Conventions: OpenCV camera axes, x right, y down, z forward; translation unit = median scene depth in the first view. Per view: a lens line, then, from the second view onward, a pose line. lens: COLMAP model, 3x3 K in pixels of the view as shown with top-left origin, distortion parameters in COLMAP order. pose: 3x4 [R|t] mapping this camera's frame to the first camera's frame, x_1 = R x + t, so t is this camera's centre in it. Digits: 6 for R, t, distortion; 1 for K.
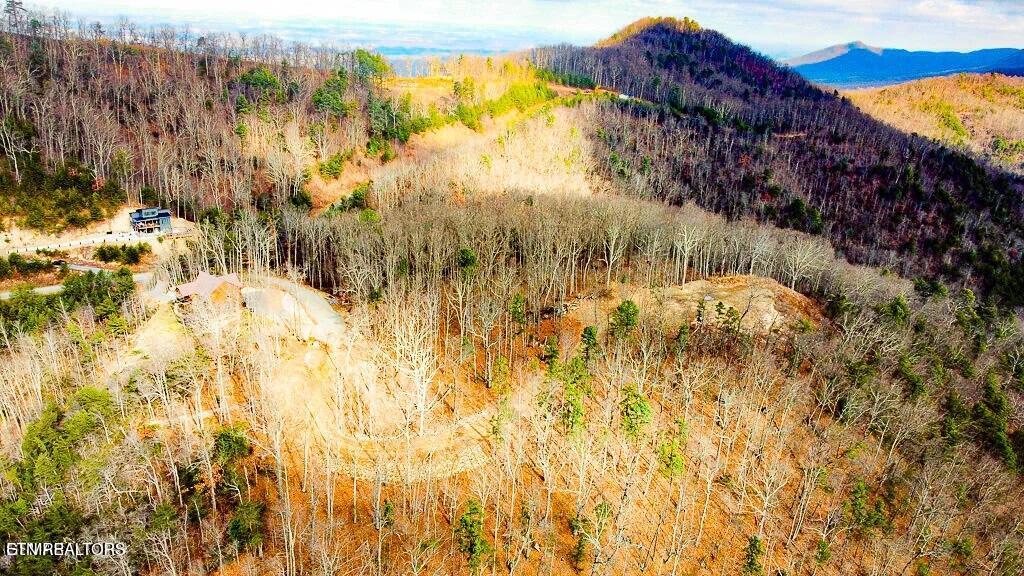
lens RADIAL K [[773.5, 0, 508.5], [0, 773.5, 287.1], [0, 0, 1]] dist [-0.003200, -0.002119]
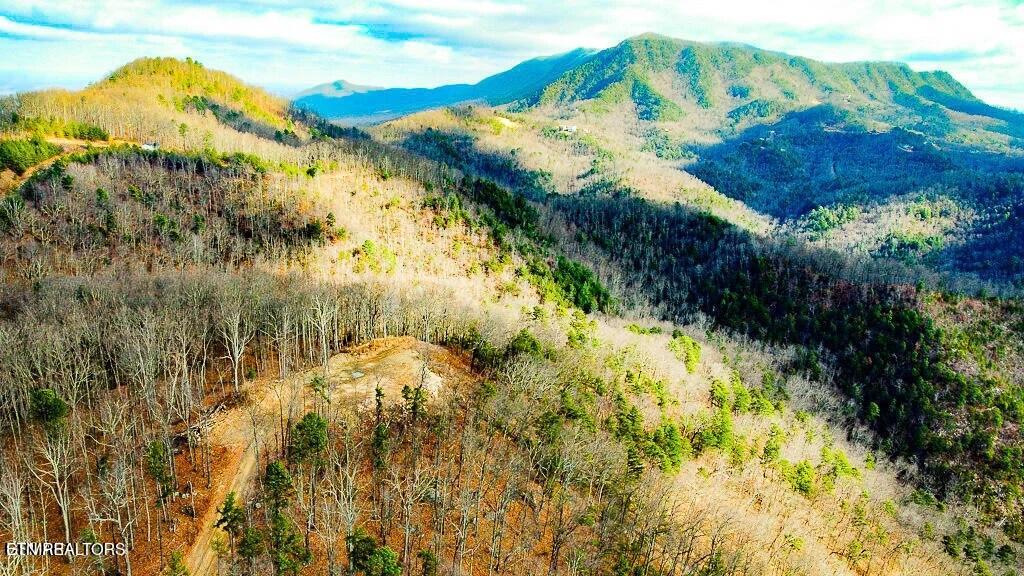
lens RADIAL K [[773.5, 0, 509.6], [0, 773.5, 286.1], [0, 0, 1]] dist [-0.003200, -0.002119]
pose [[0.815177, -0.159439, 0.556836, -0.042485], [0.186760, 0.982374, 0.007877, -0.034866], [-0.548277, 0.097574, 0.830585, 0.103002]]
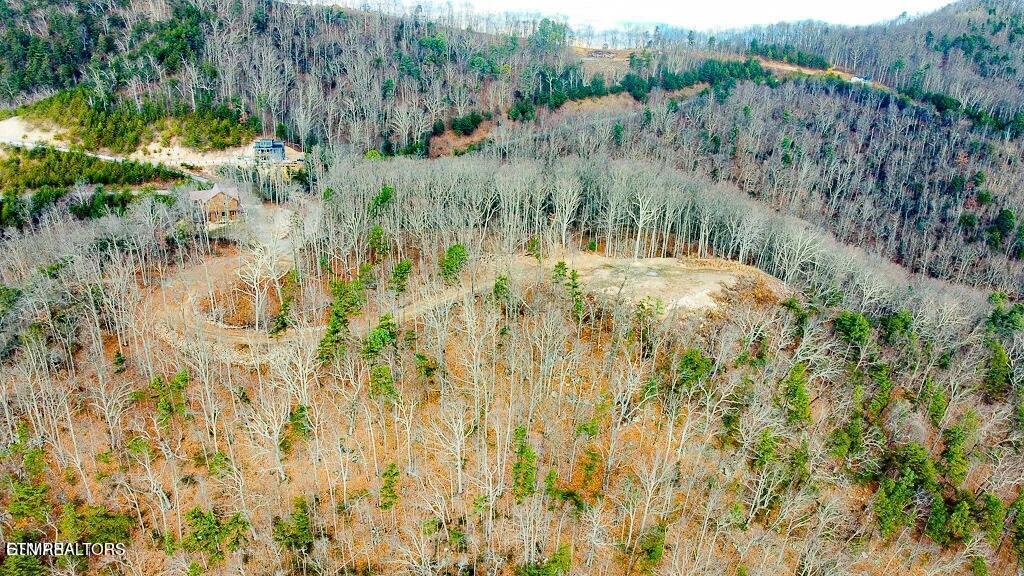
lens RADIAL K [[773.5, 0, 514.8], [0, 773.5, 288.9], [0, 0, 1]] dist [-0.003200, -0.002119]
pose [[0.897571, 0.159919, -0.410844, 0.299919], [-0.150123, 0.987067, 0.056237, 0.001887], [0.414523, 0.011201, 0.909970, 0.040547]]
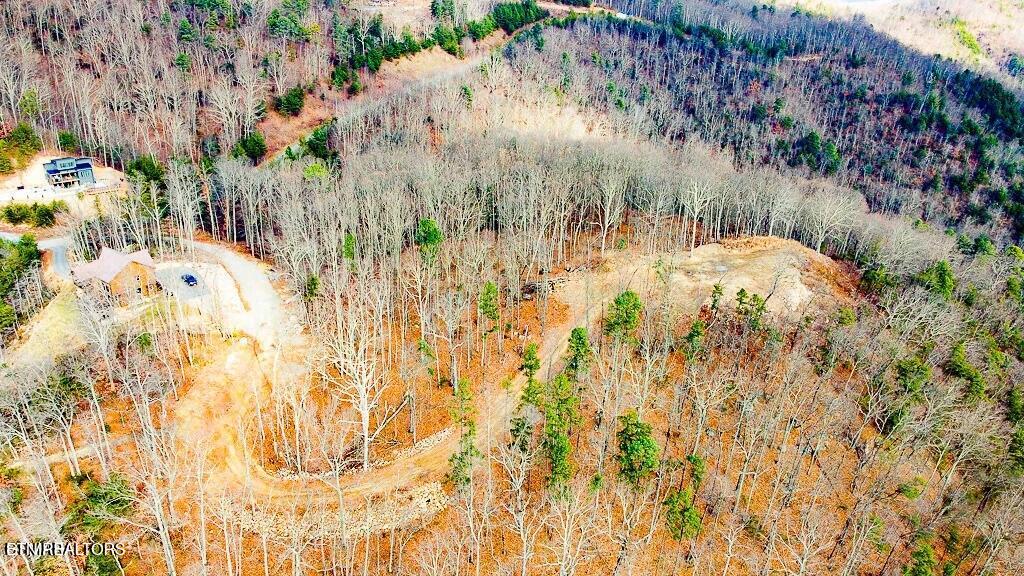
lens RADIAL K [[773.5, 0, 508.7], [0, 773.5, 285.6], [0, 0, 1]] dist [-0.003200, -0.002119]
pose [[0.999955, -0.007361, 0.005997, 0.012660], [0.006735, 0.995113, 0.098515, -0.030606], [-0.006693, -0.098470, 0.995117, 0.096158]]
